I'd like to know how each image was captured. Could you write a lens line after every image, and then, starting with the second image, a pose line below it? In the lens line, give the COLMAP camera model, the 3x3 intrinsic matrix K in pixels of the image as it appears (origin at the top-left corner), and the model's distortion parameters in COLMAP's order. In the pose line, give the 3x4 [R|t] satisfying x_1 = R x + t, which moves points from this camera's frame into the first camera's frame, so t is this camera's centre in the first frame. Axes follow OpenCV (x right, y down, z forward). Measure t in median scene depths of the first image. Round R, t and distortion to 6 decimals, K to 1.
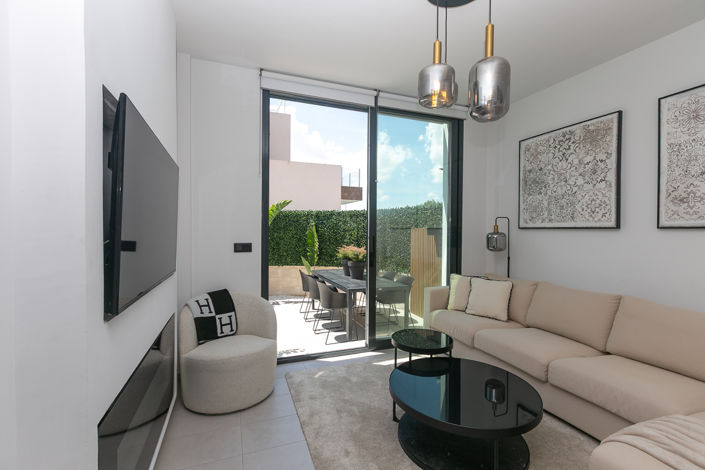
lens RADIAL K [[319.9, 0, 352.7], [0, 319.9, 233.8], [0, 0, 1]] dist [0.001707, -0.000153]
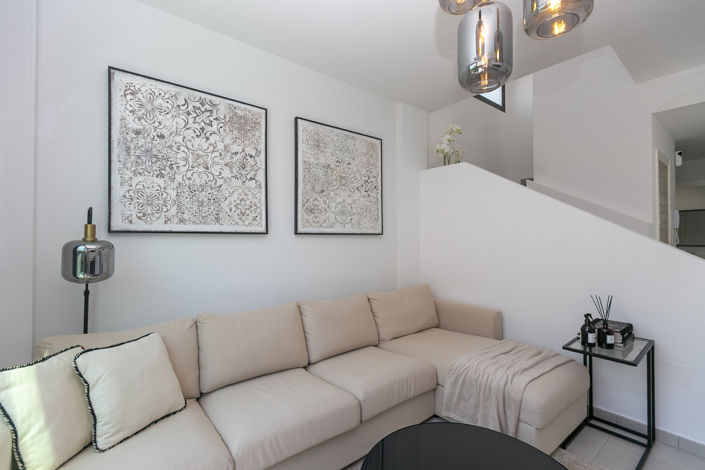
lens RADIAL K [[319.9, 0, 352.4], [0, 319.9, 231.8], [0, 0, 1]] dist [0.001707, -0.000153]
pose [[-0.306566, 0.005504, 0.951834, -0.127634], [0.004600, 0.999980, -0.004301, -0.016114], [-0.951838, 0.003060, -0.306585, 0.959762]]
